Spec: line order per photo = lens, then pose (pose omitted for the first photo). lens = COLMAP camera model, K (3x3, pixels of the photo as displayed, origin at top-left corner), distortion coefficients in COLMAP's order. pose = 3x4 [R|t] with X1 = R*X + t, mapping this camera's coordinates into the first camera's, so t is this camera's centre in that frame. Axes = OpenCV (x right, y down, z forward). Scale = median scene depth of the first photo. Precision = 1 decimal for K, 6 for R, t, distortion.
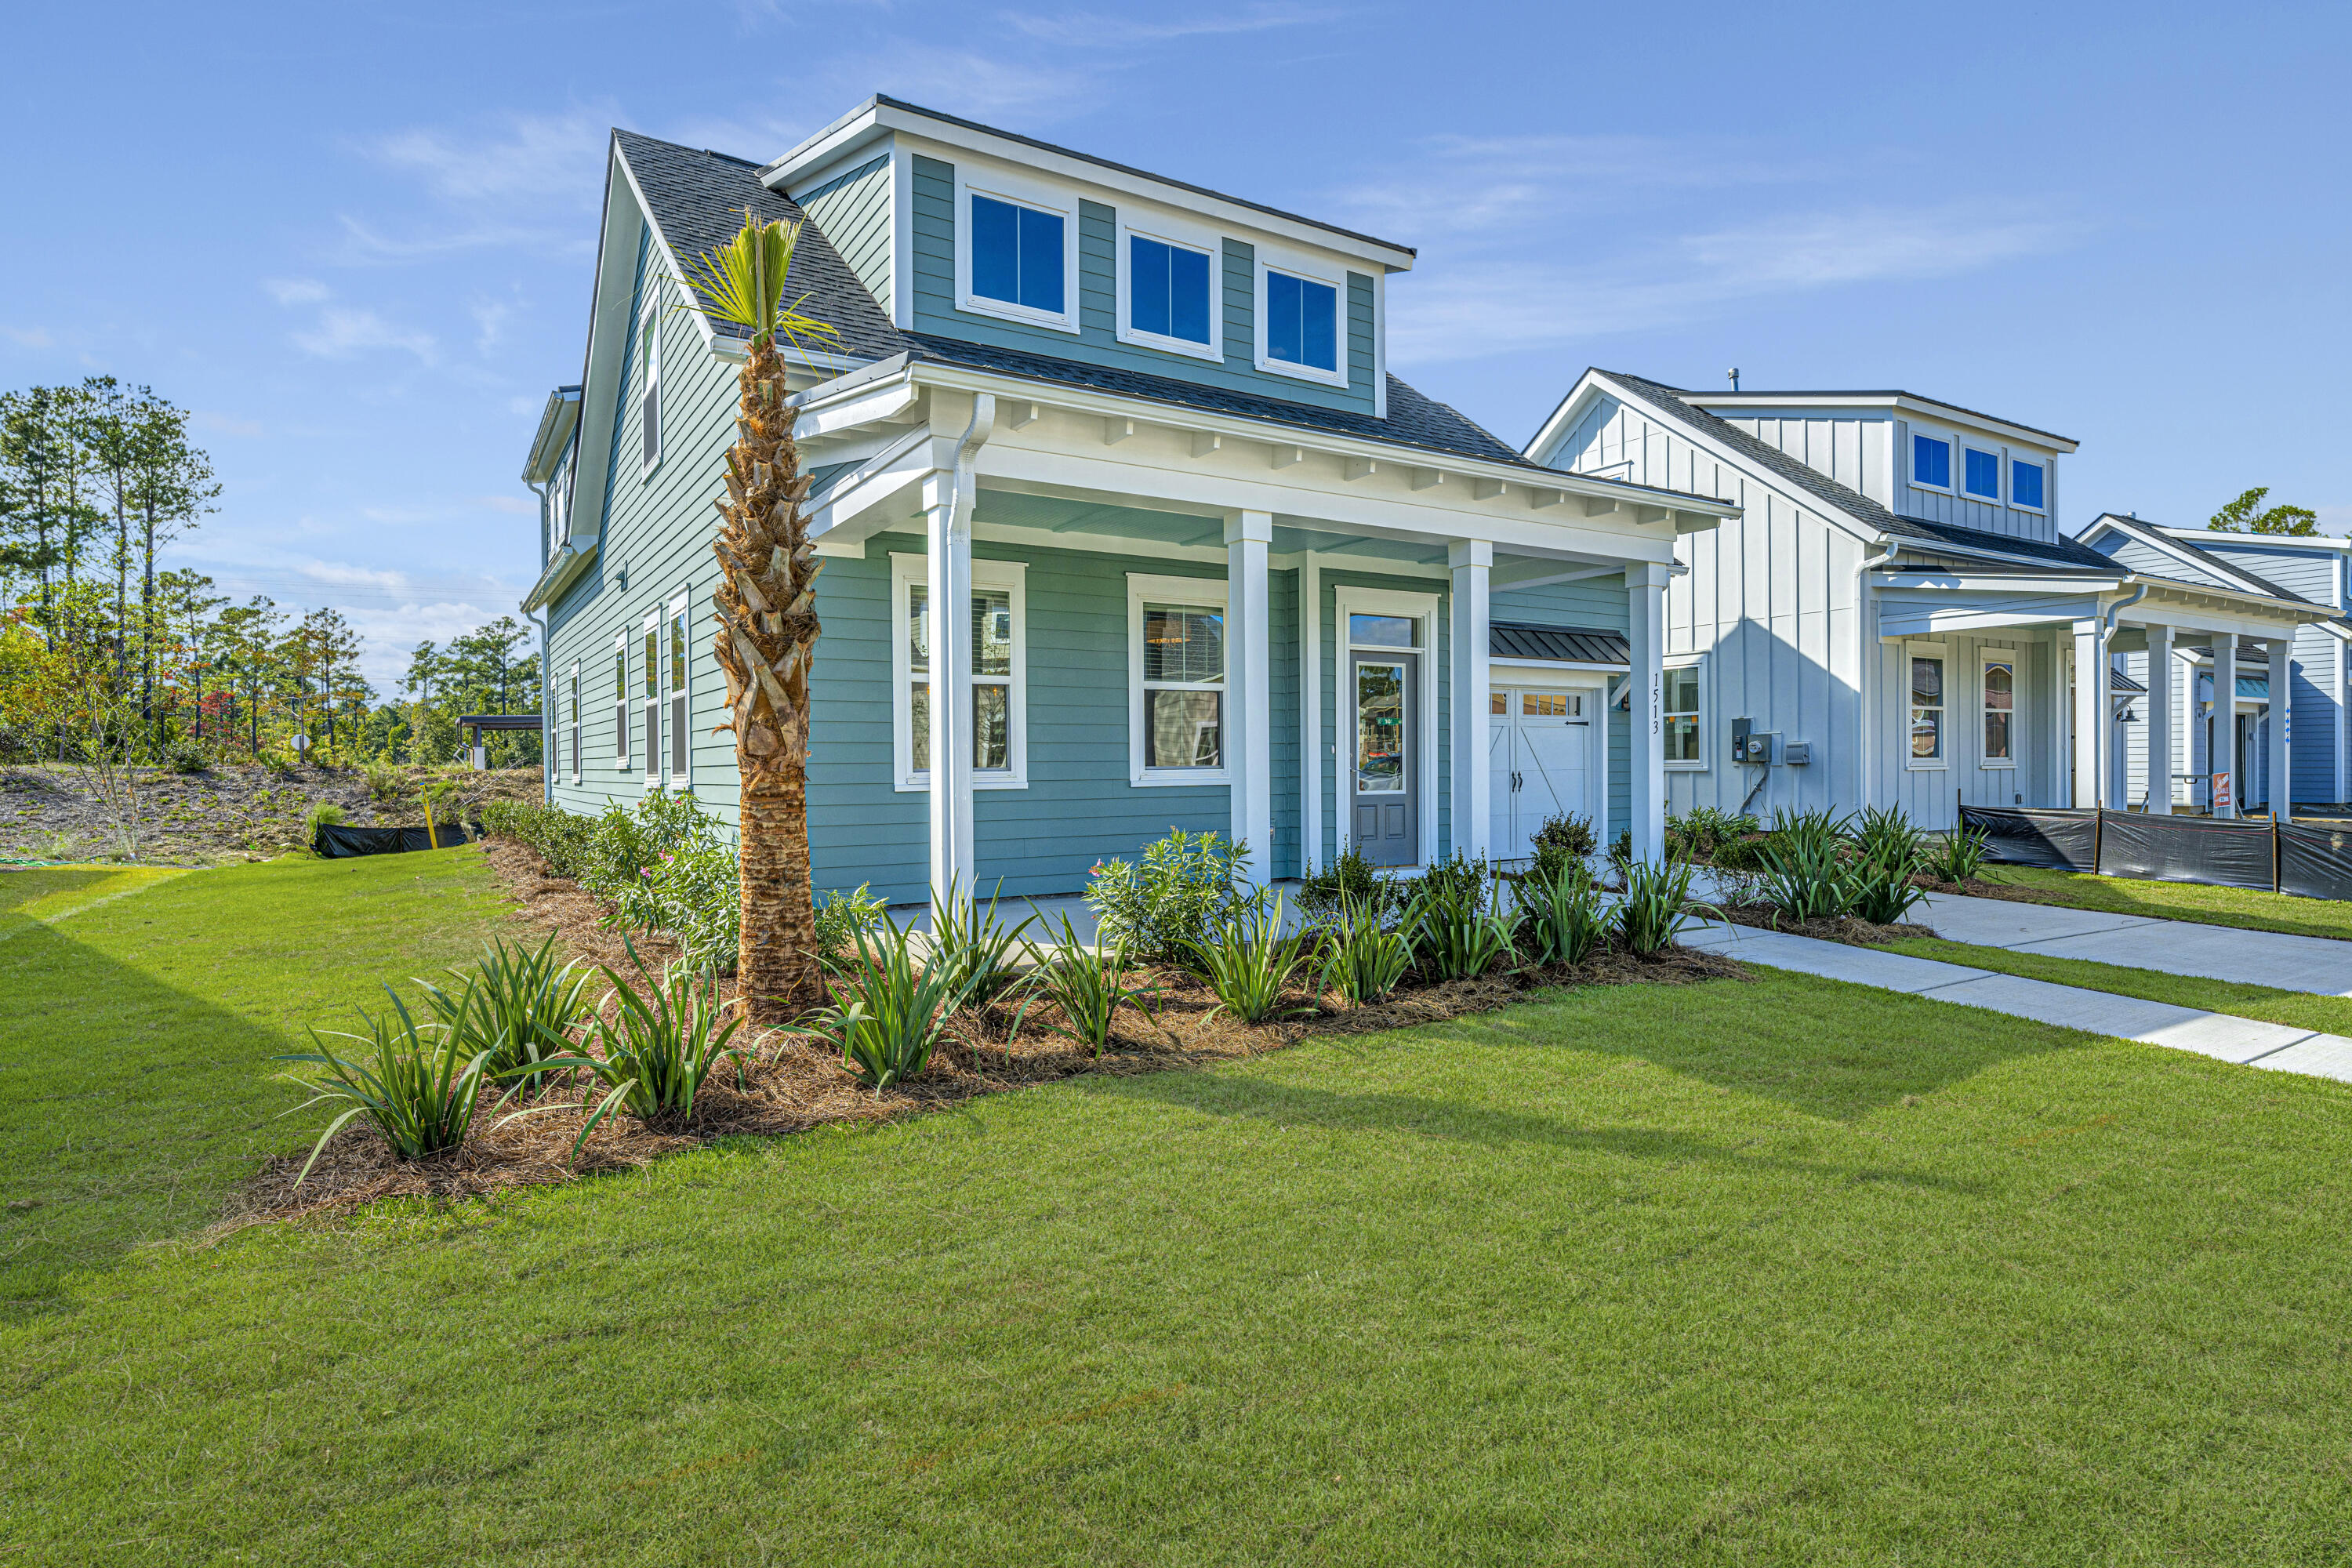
lens RADIAL K [[1230.6, 0, 1174.5], [0, 1230.6, 770.2], [0, 0, 1]] dist [-0.000829, -0.001240]
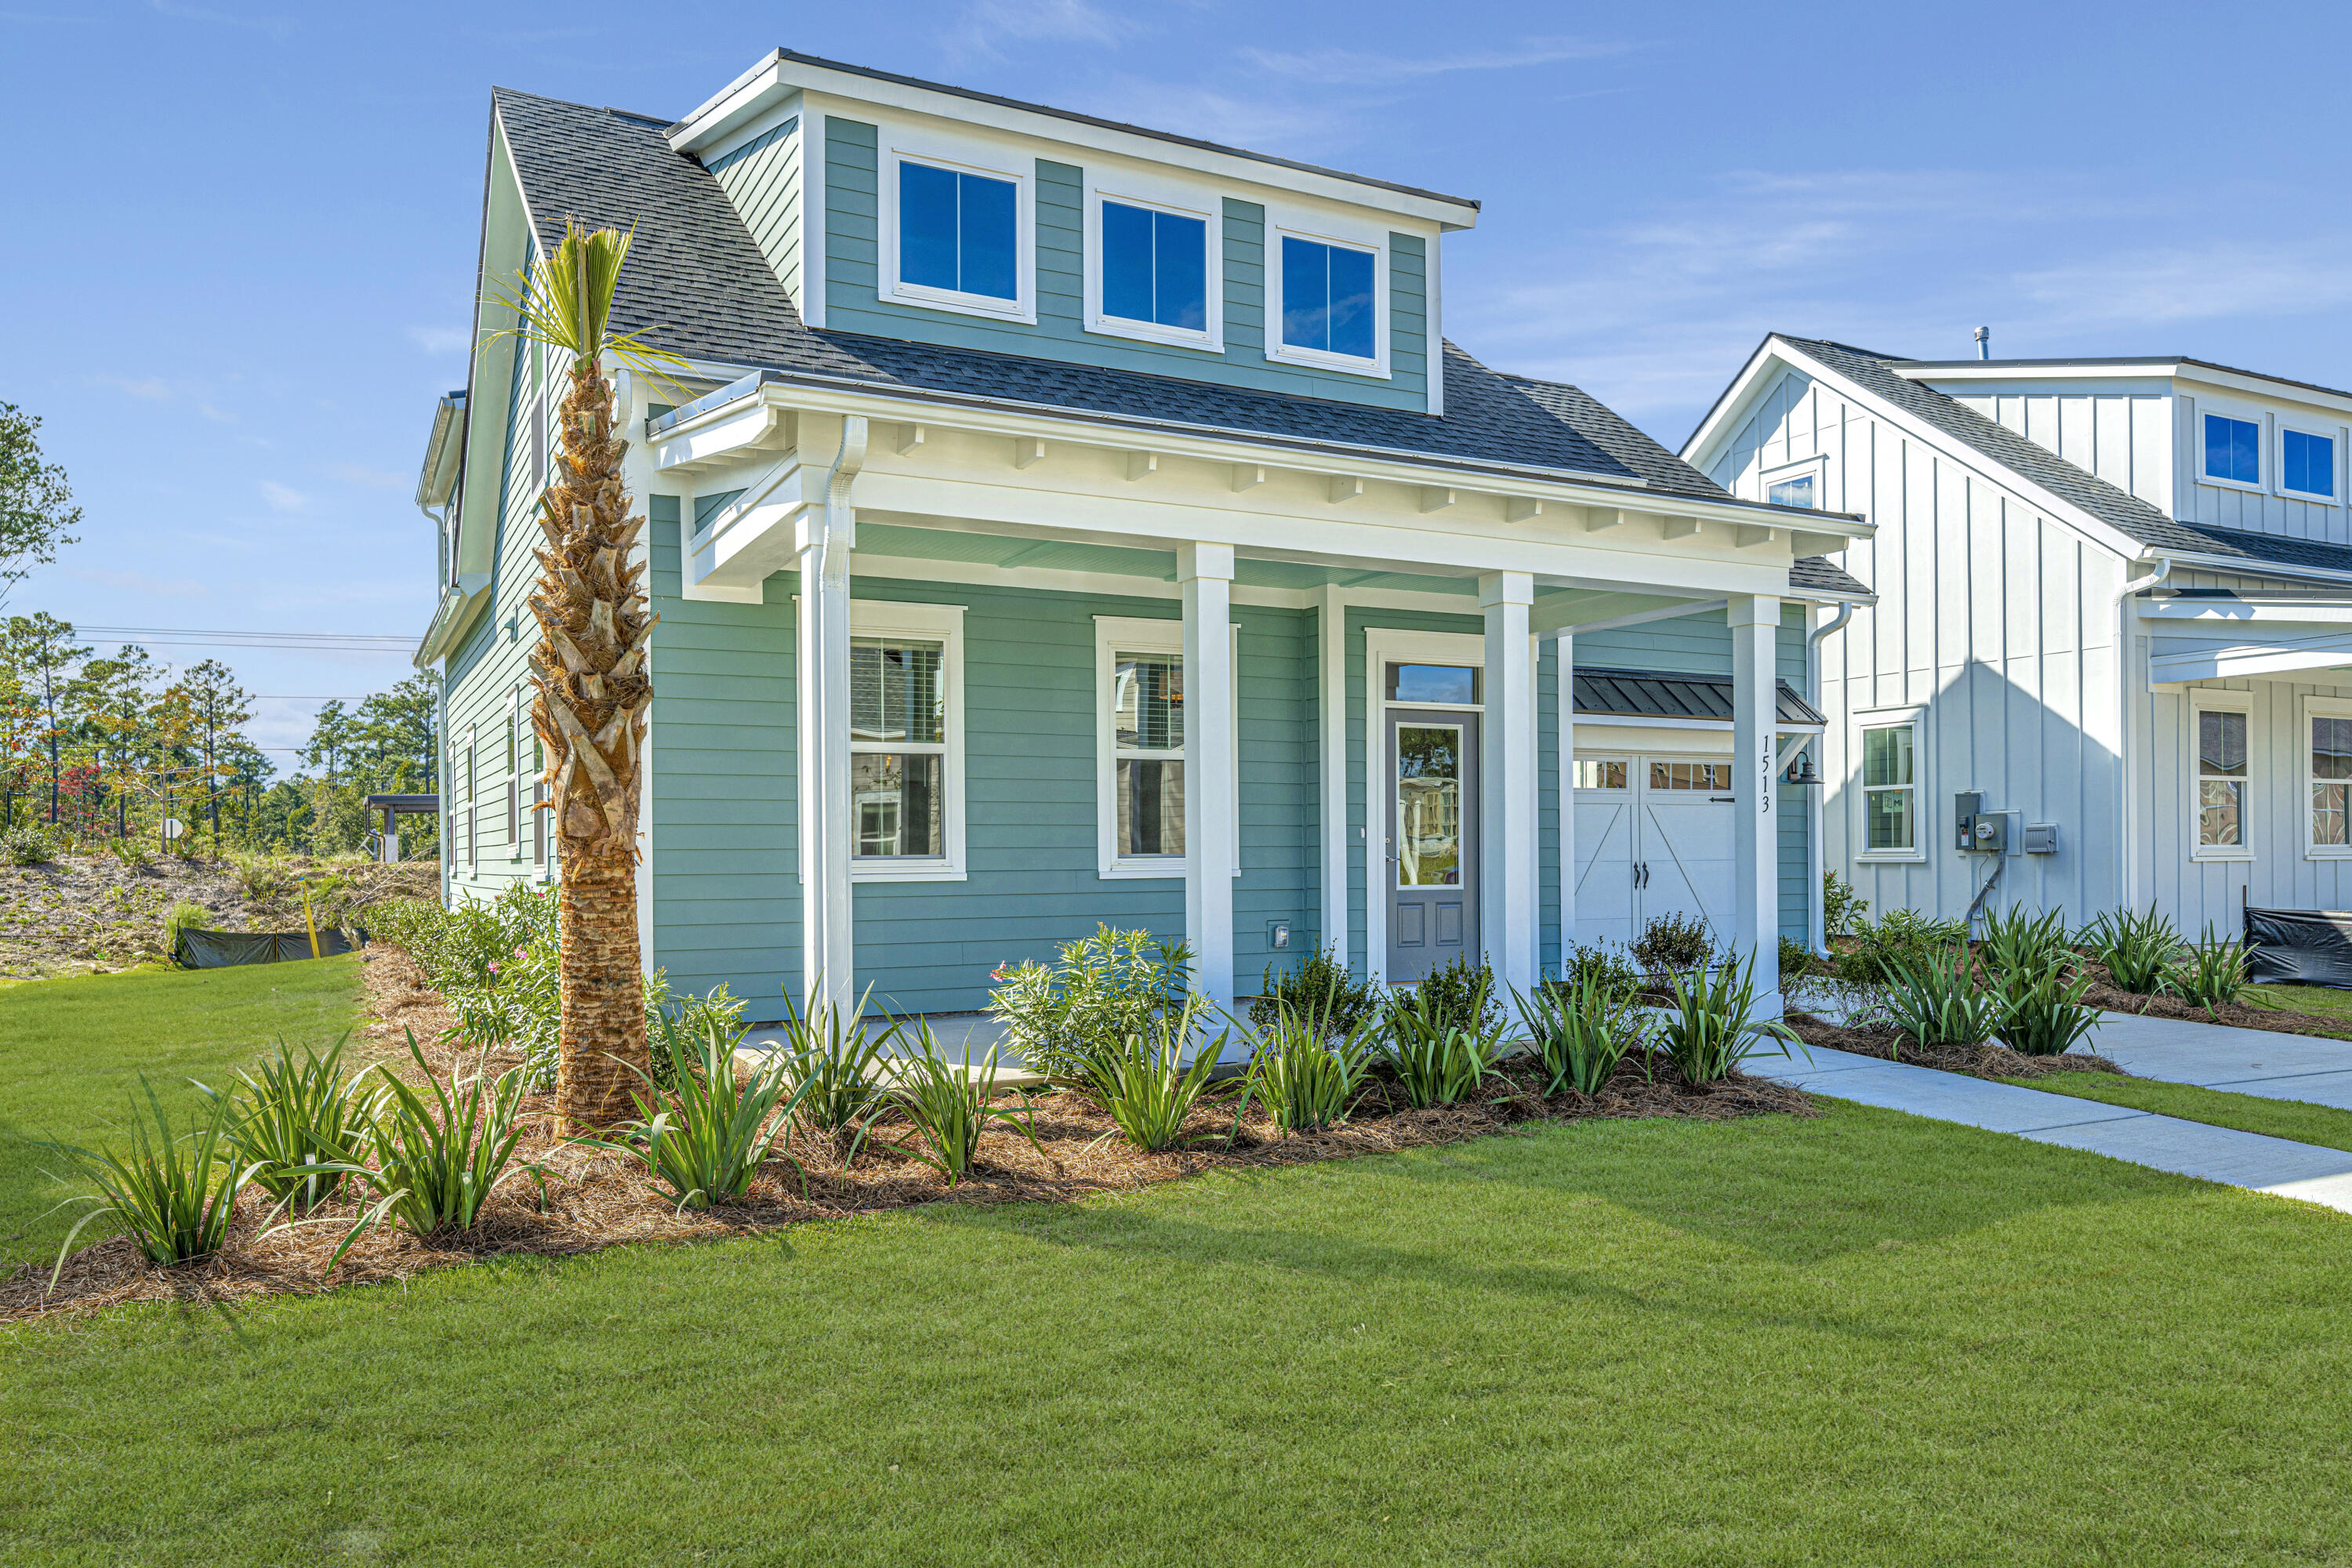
lens RADIAL K [[1634.6, 0, 1175.6], [0, 1634.6, 855.6], [0, 0, 1]] dist [-0.004554, 0.004638]
pose [[0.997418, -0.000420, -0.071815, 0.089745], [0.000024, 0.999985, -0.005512, 0.003929], [0.071816, 0.005496, 0.997403, -0.070175]]
